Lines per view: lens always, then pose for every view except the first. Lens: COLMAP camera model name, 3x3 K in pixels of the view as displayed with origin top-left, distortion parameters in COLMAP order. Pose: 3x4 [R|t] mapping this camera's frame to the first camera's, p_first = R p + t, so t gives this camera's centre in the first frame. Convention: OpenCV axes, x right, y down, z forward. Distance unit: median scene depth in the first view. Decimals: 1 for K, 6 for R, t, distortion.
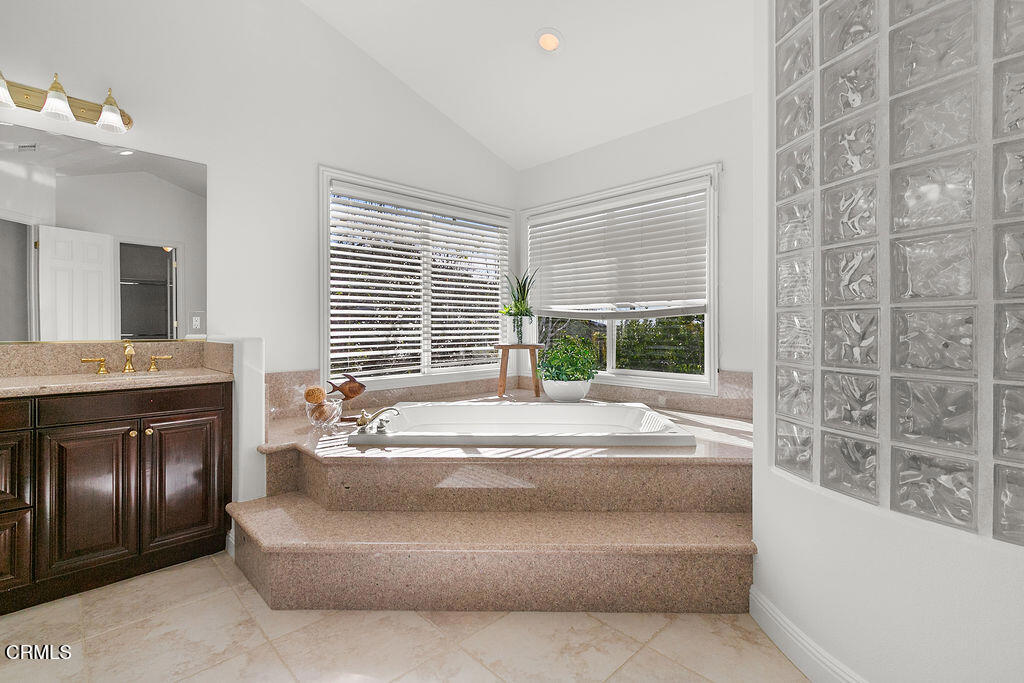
lens RADIAL K [[474.5, 0, 512.2], [0, 474.5, 332.0], [0, 0, 1]] dist [0.004973, -0.000455]
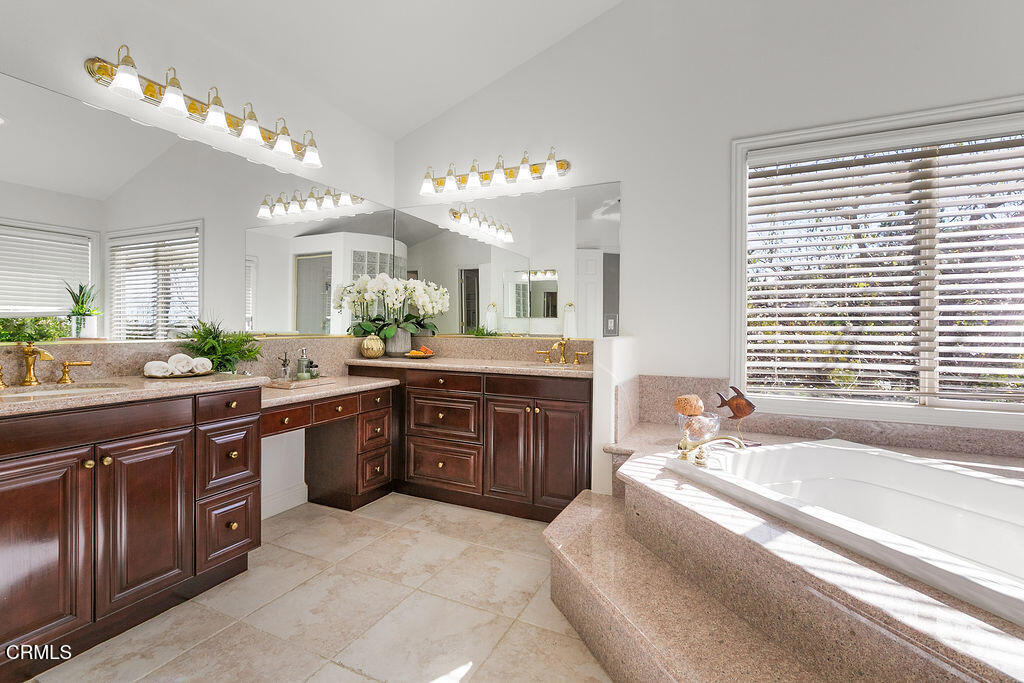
lens RADIAL K [[474.5, 0, 511.1], [0, 474.5, 333.9], [0, 0, 1]] dist [0.004973, -0.000455]
pose [[0.341862, 0.017705, -0.939583, 0.356500], [-0.017407, 0.999770, 0.012506, -0.007524], [0.939589, 0.012080, 0.342092, 0.450793]]
